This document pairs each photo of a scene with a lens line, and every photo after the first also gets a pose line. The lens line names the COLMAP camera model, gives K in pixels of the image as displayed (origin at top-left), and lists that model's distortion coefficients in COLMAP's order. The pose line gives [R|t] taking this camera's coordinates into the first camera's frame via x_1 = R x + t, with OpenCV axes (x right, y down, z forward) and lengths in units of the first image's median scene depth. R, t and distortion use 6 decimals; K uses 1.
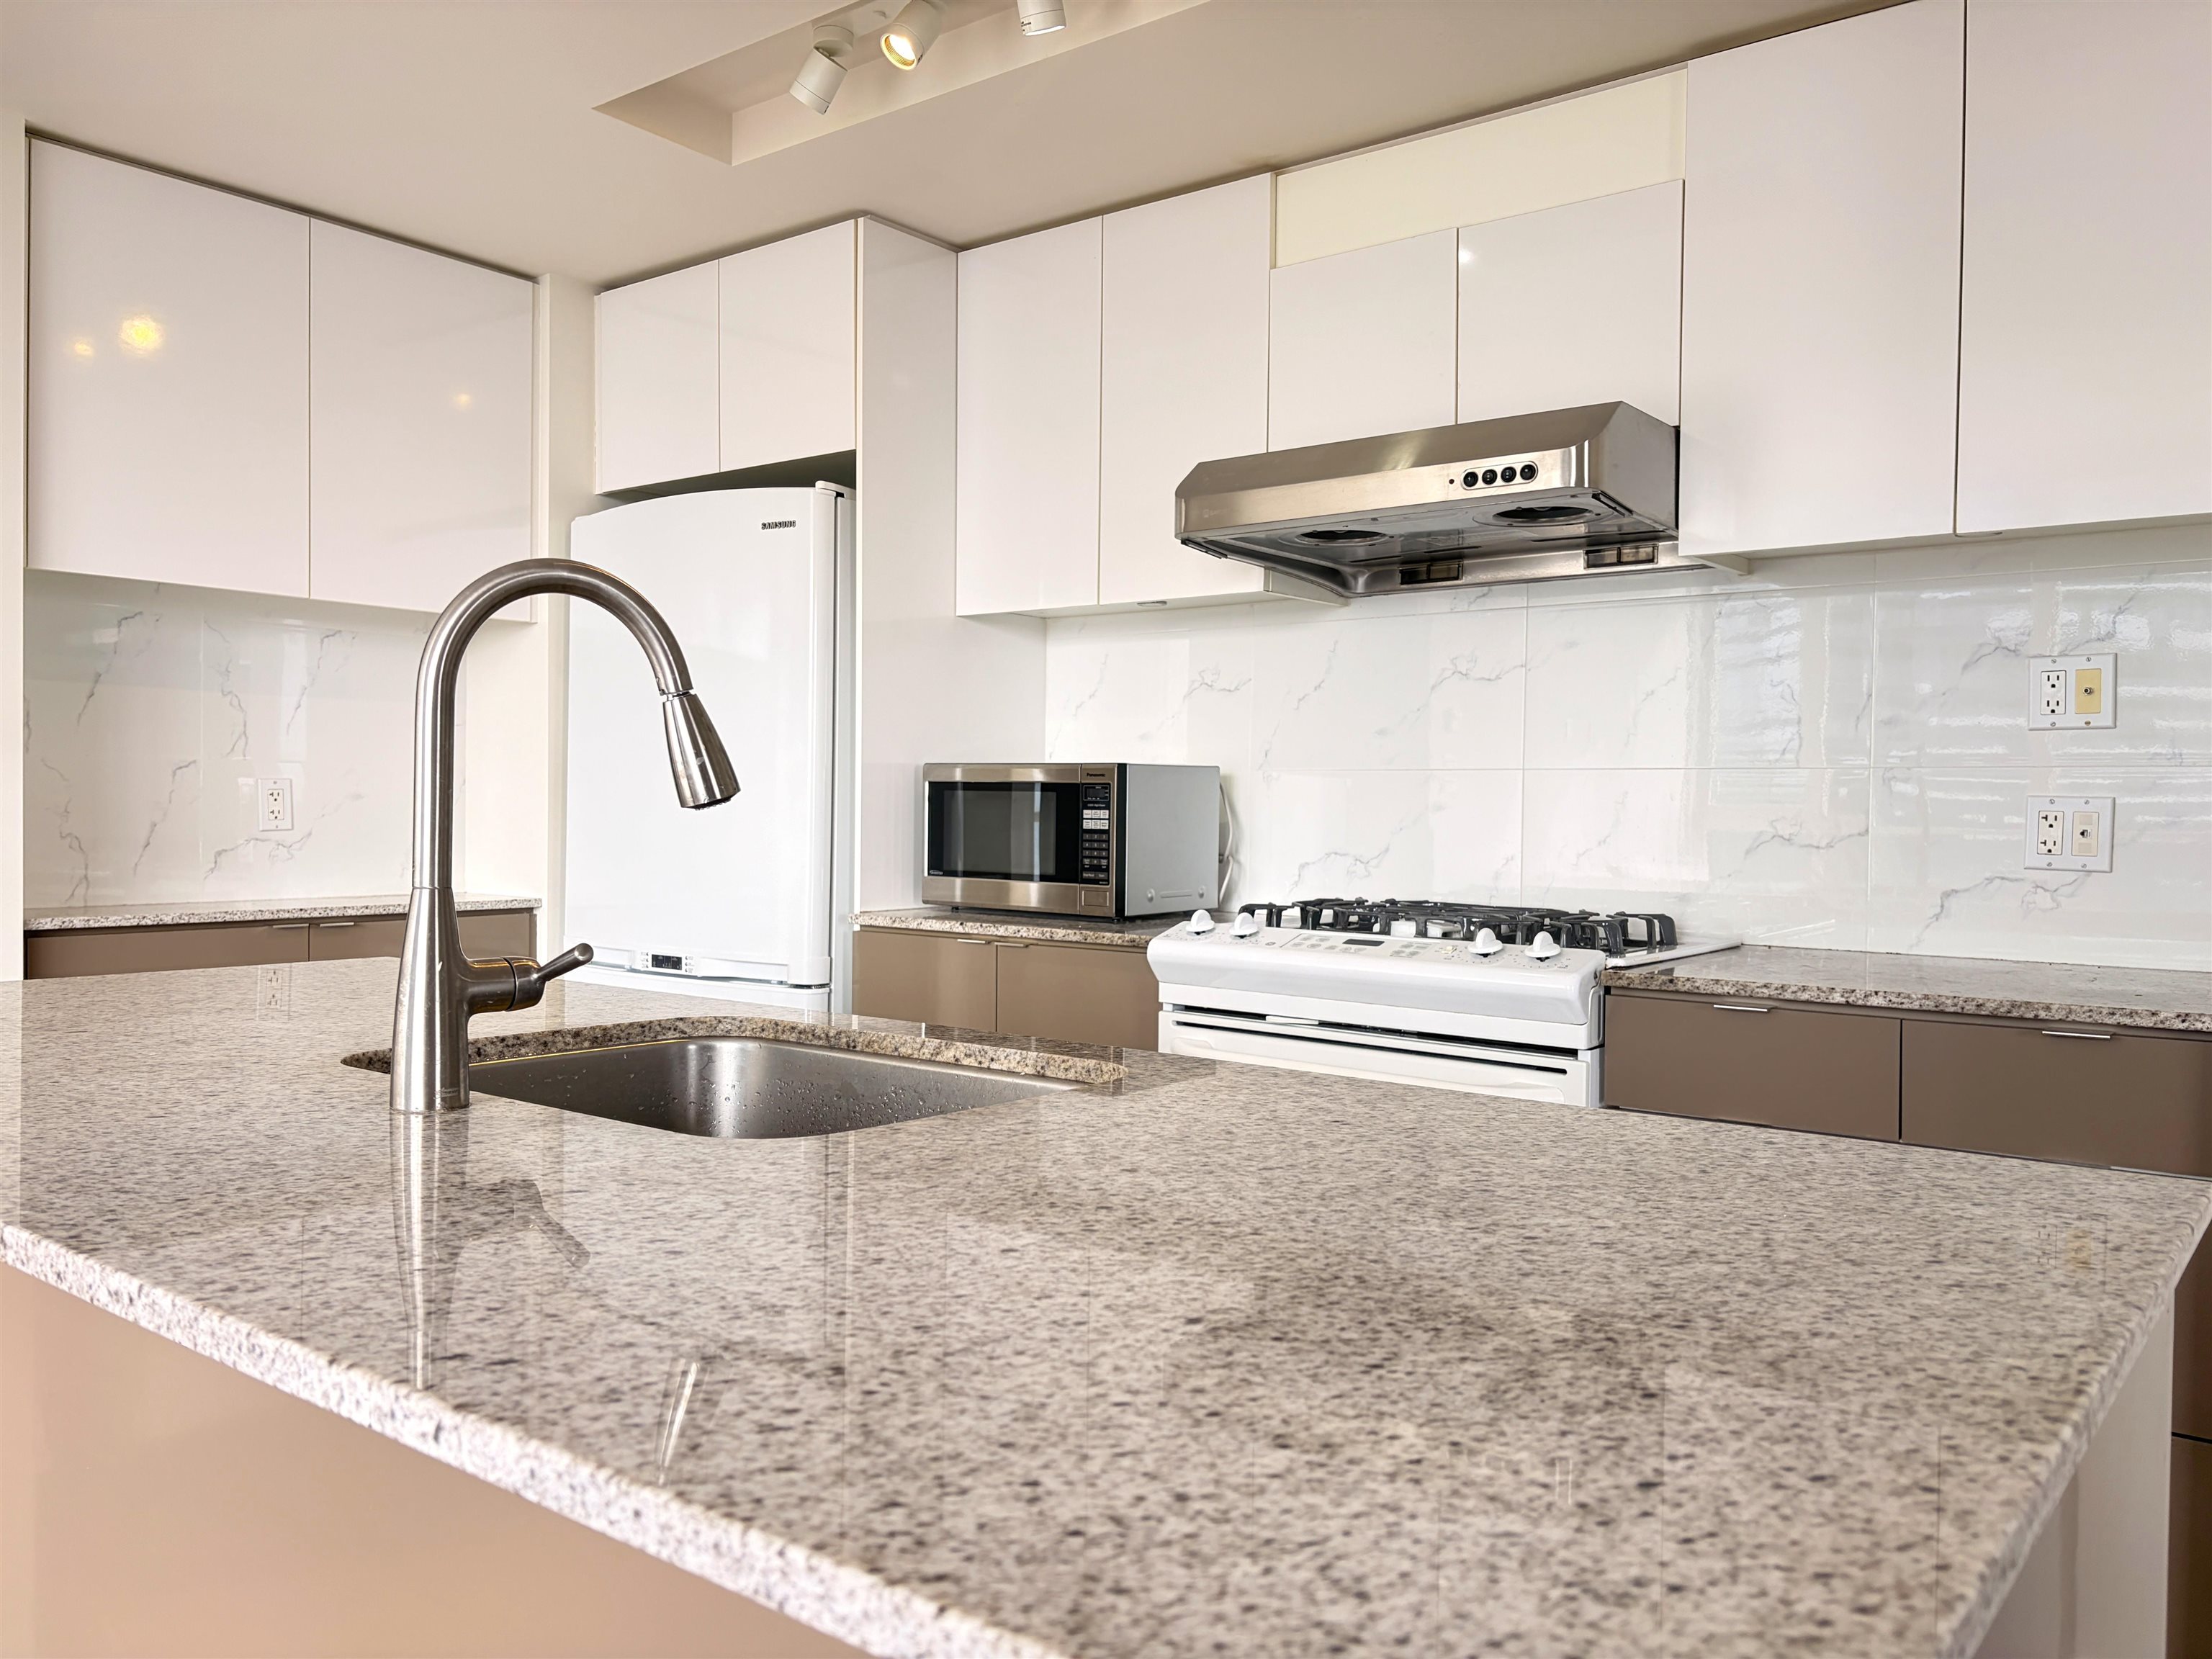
lens RADIAL K [[1682.4, 0, 1113.9], [0, 1682.4, 831.4], [0, 0, 1]] dist [0.038349, -0.039245]
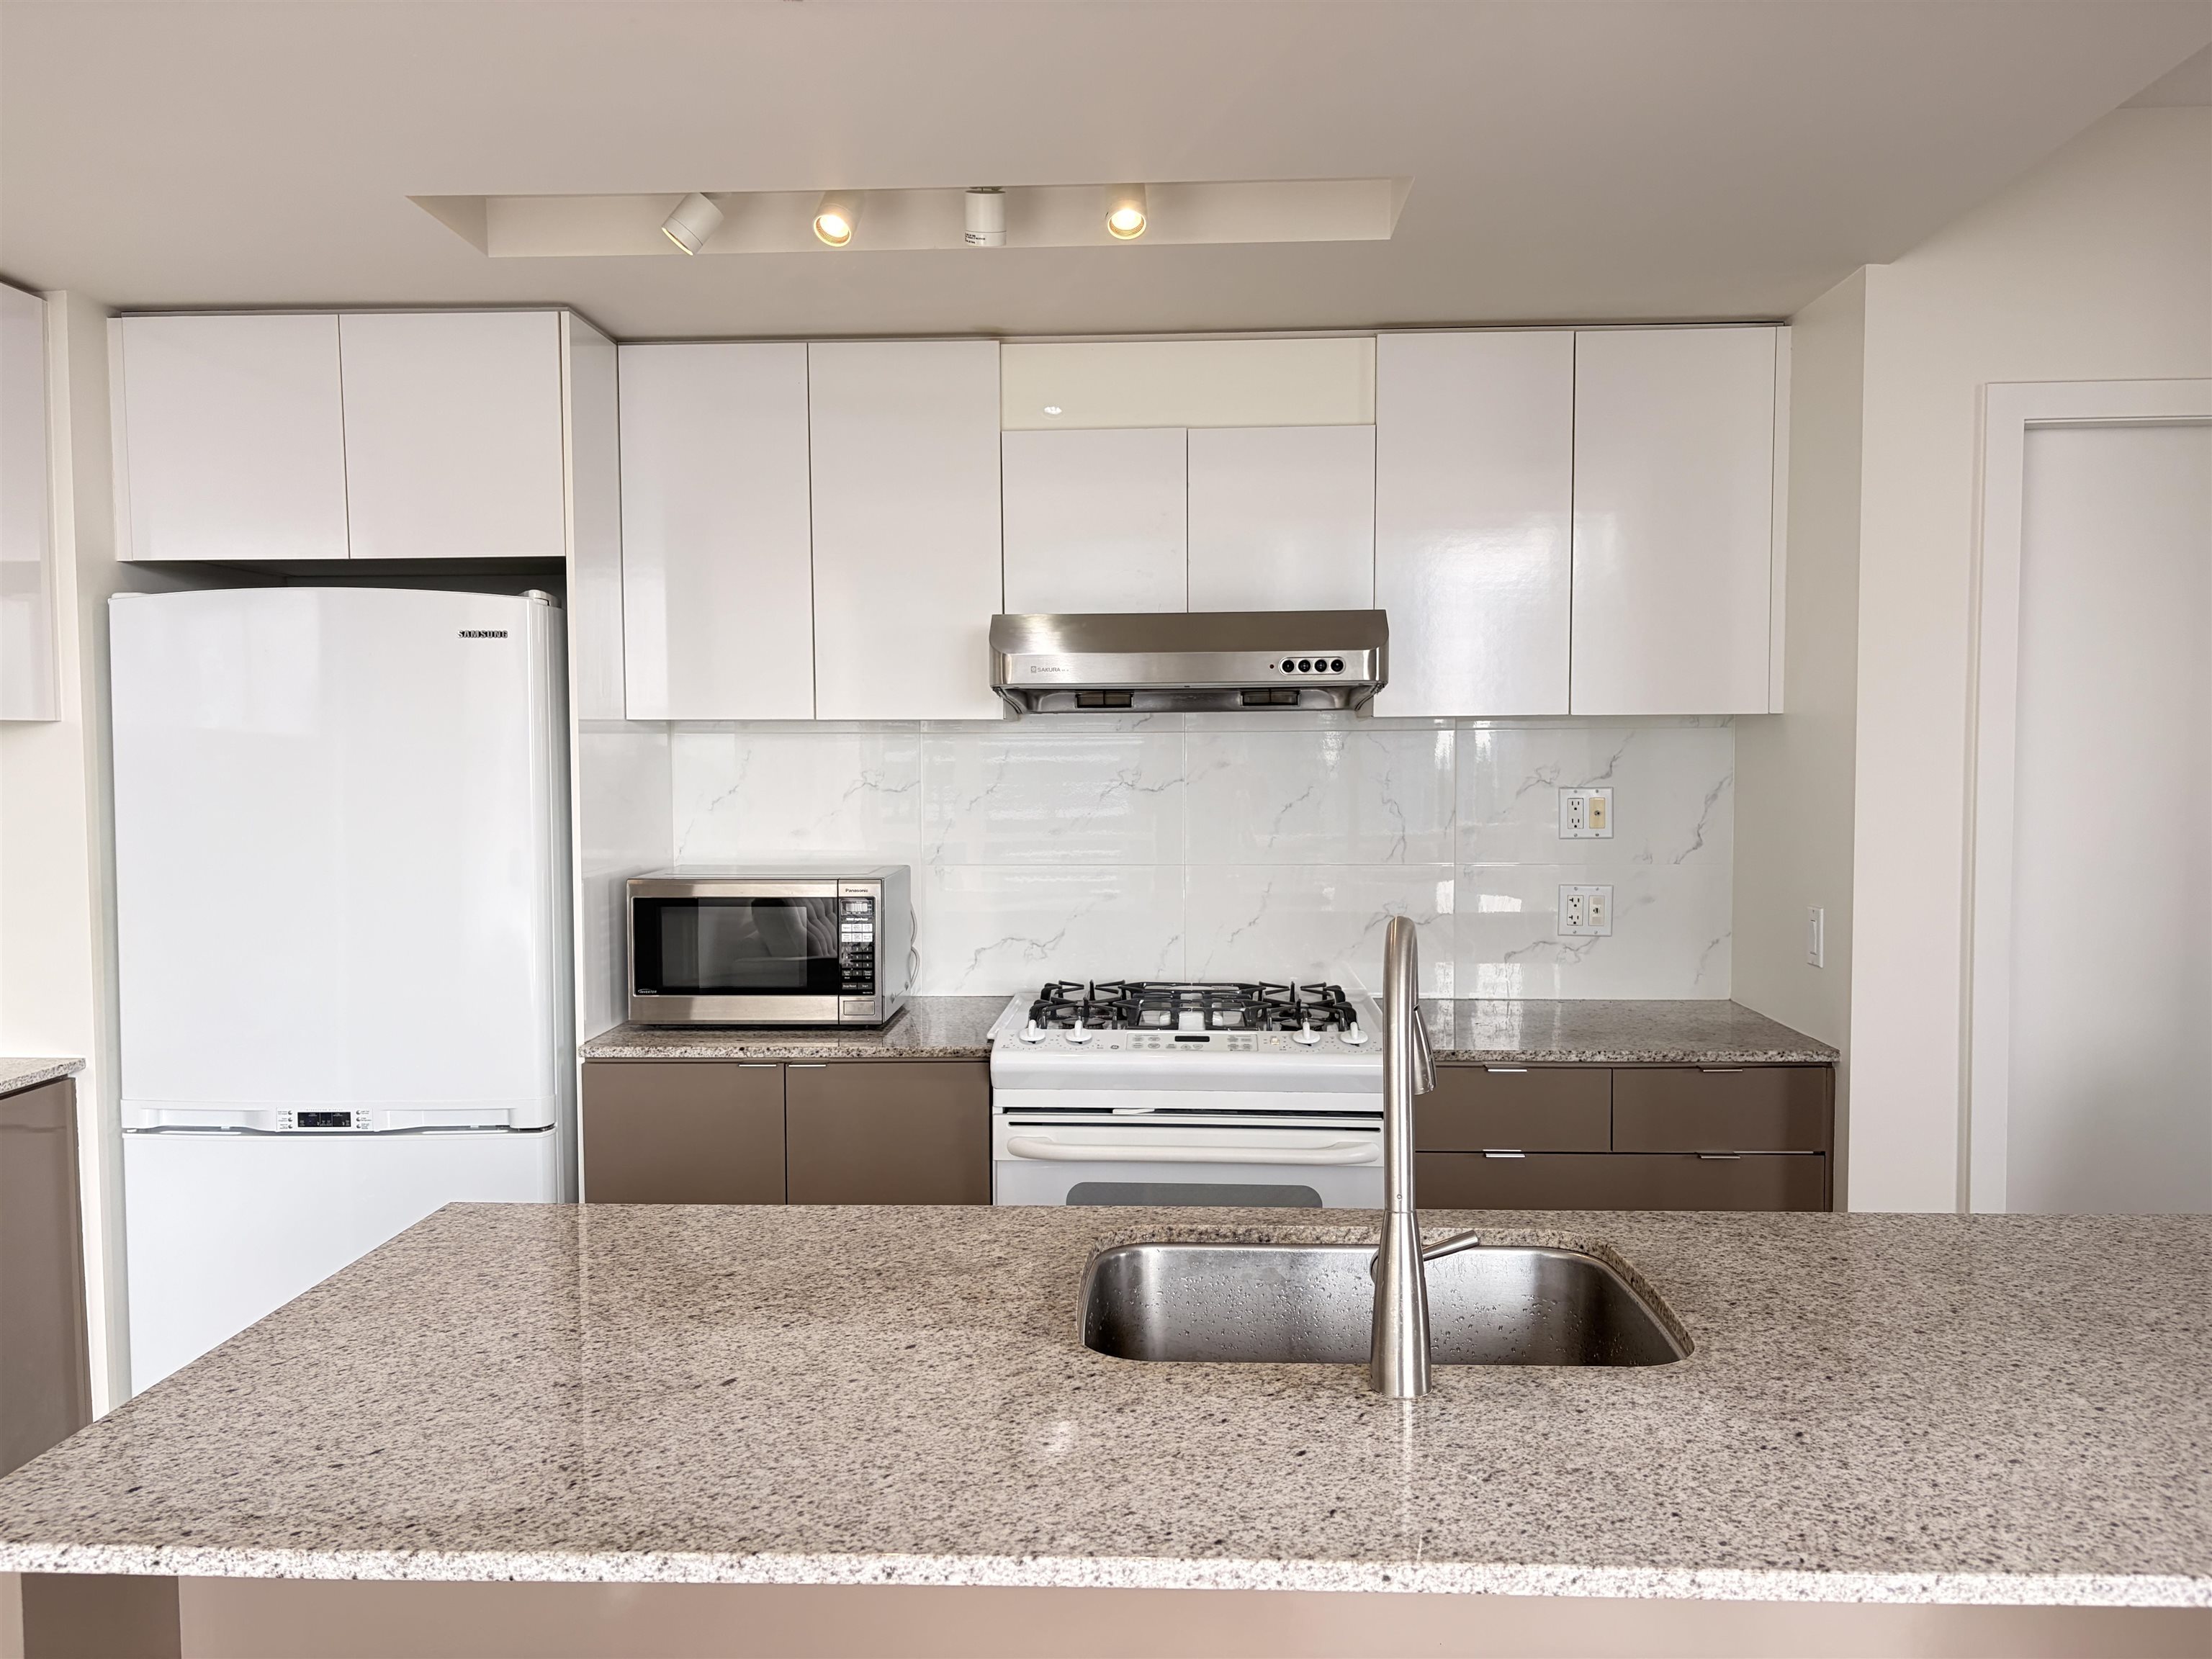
lens RADIAL K [[1682.4, 0, 1101.8], [0, 1682.4, 827.9], [0, 0, 1]] dist [0.038349, -0.039245]
pose [[0.811590, -0.046066, 0.582408, -0.631301], [0.023571, 0.998657, 0.046143, -0.150356], [-0.583752, -0.023721, 0.811586, 0.071465]]
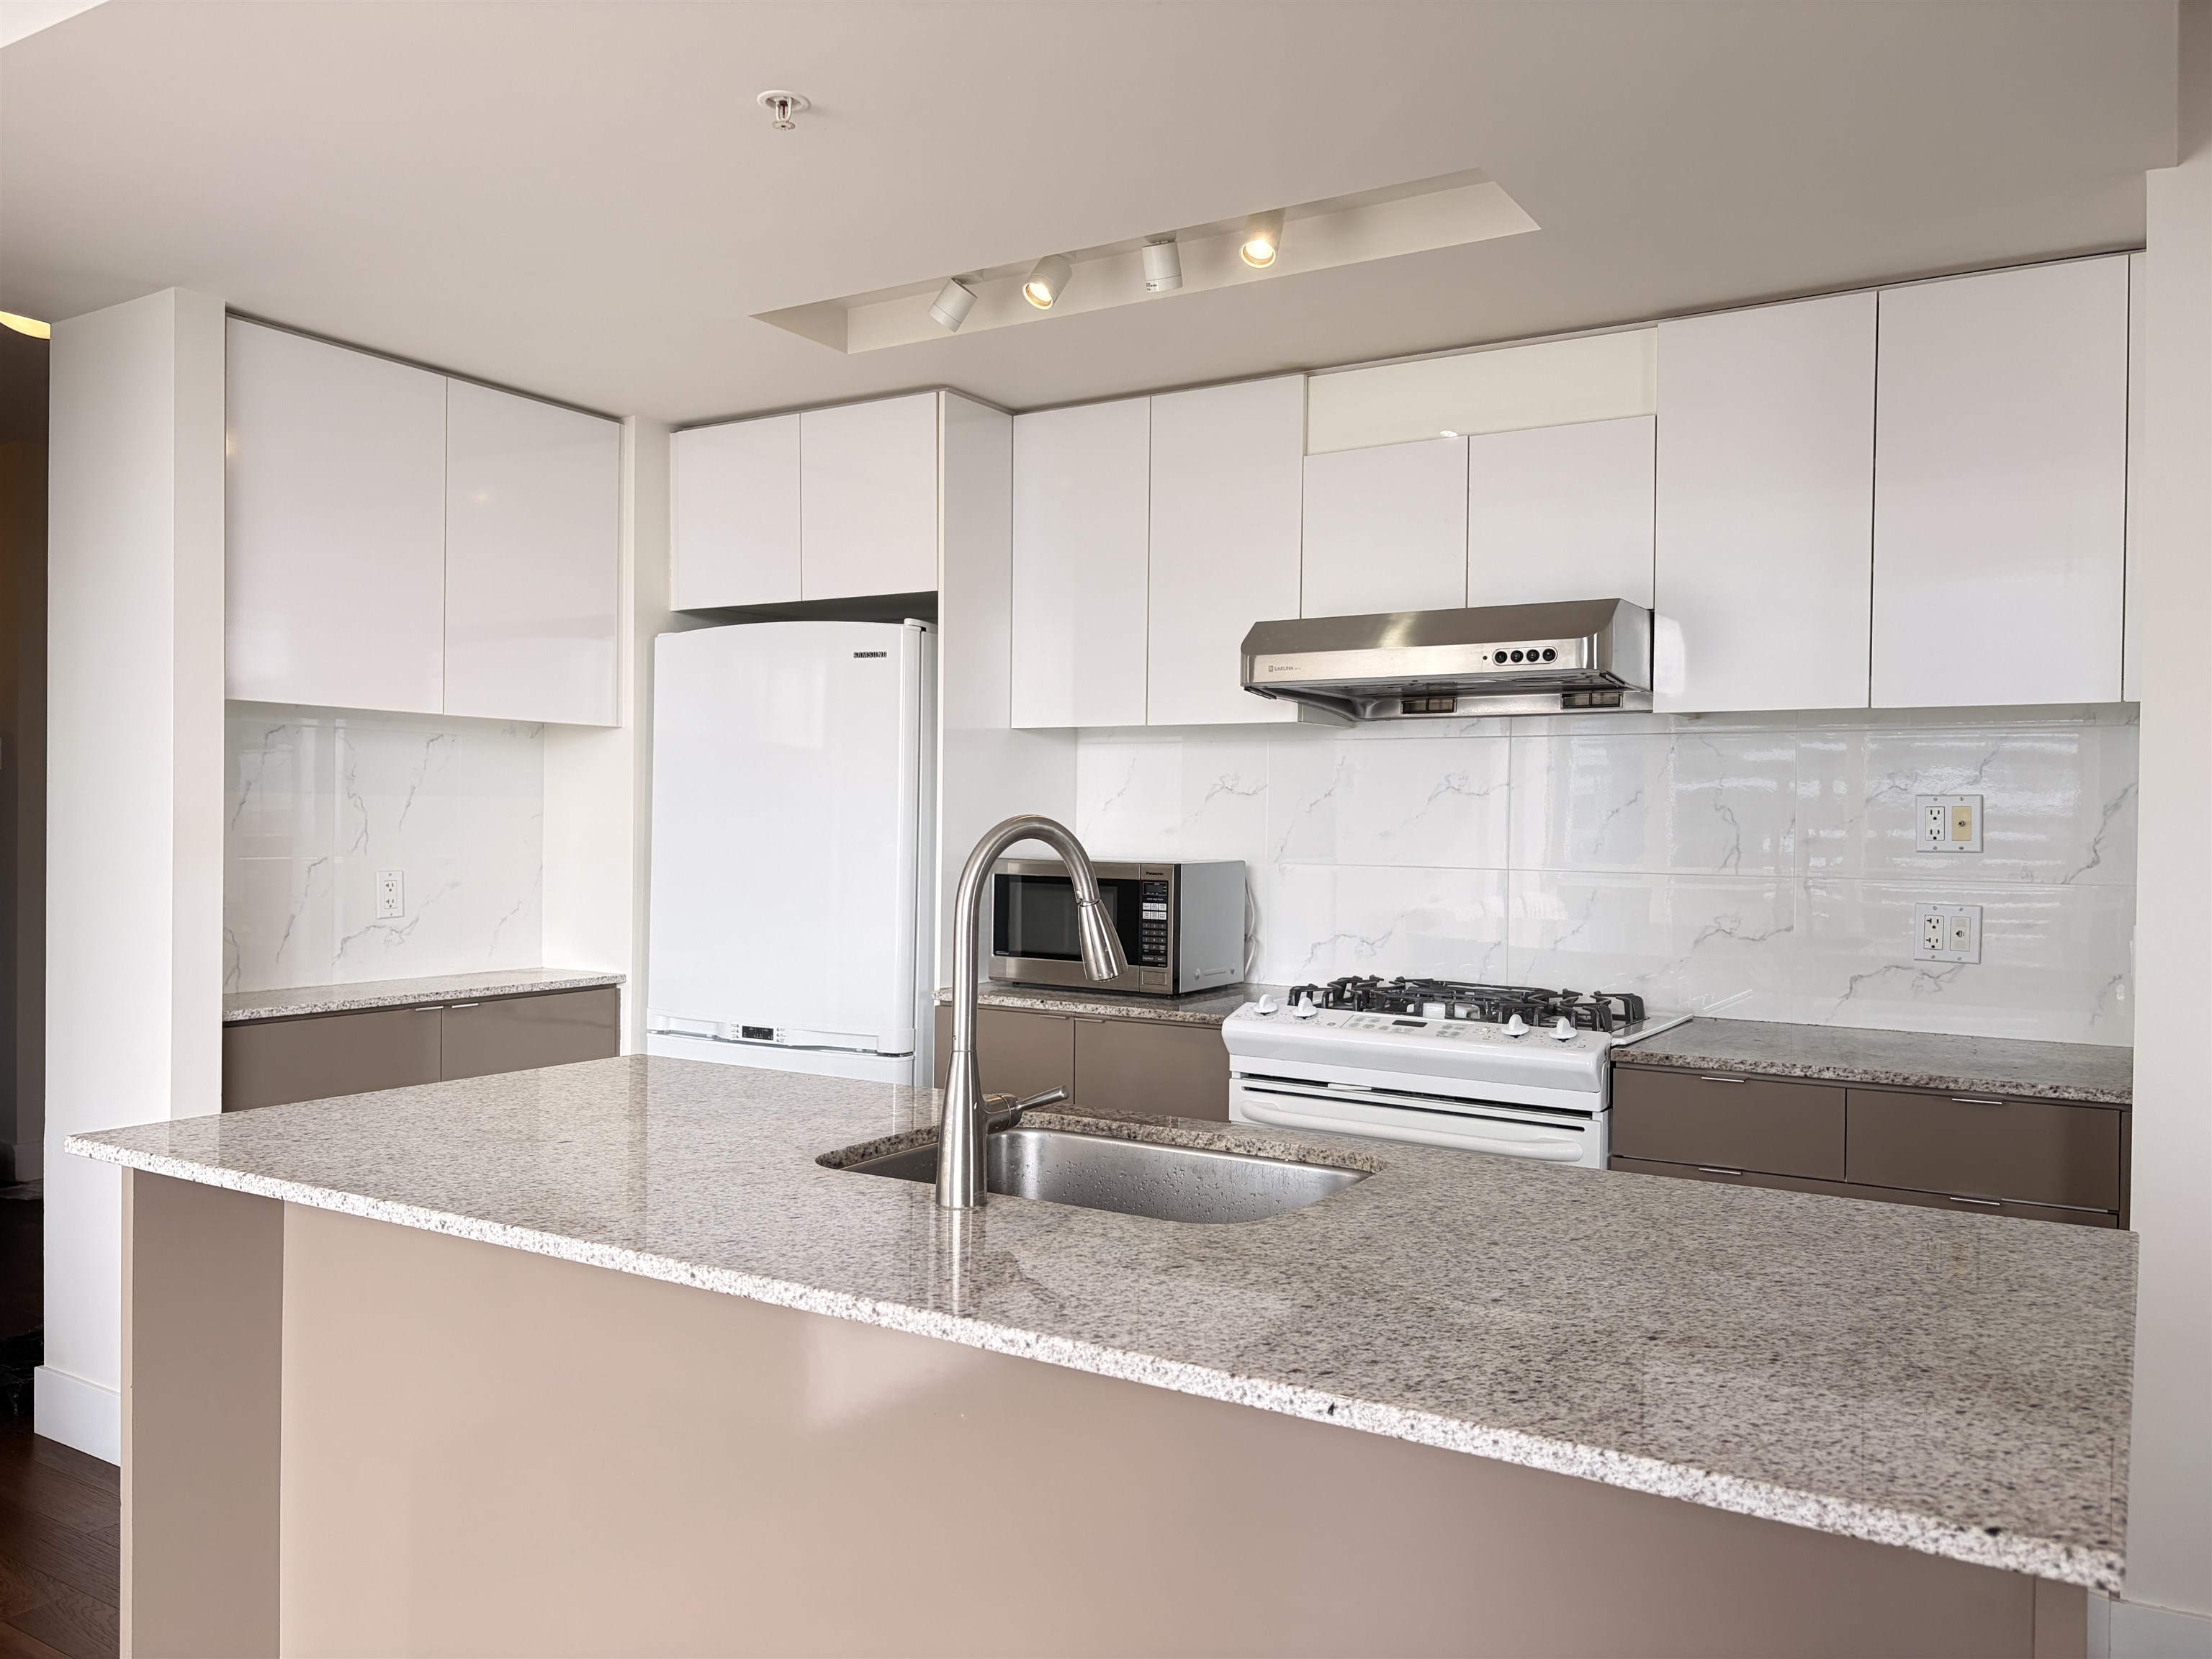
lens RADIAL K [[1682.4, 0, 1115.2], [0, 1682.4, 829.7], [0, 0, 1]] dist [0.038349, -0.039245]
pose [[0.994000, -0.000991, 0.109380, -0.212933], [0.001845, 0.999969, -0.007705, -0.071006], [-0.109369, 0.007860, 0.993970, -0.217529]]
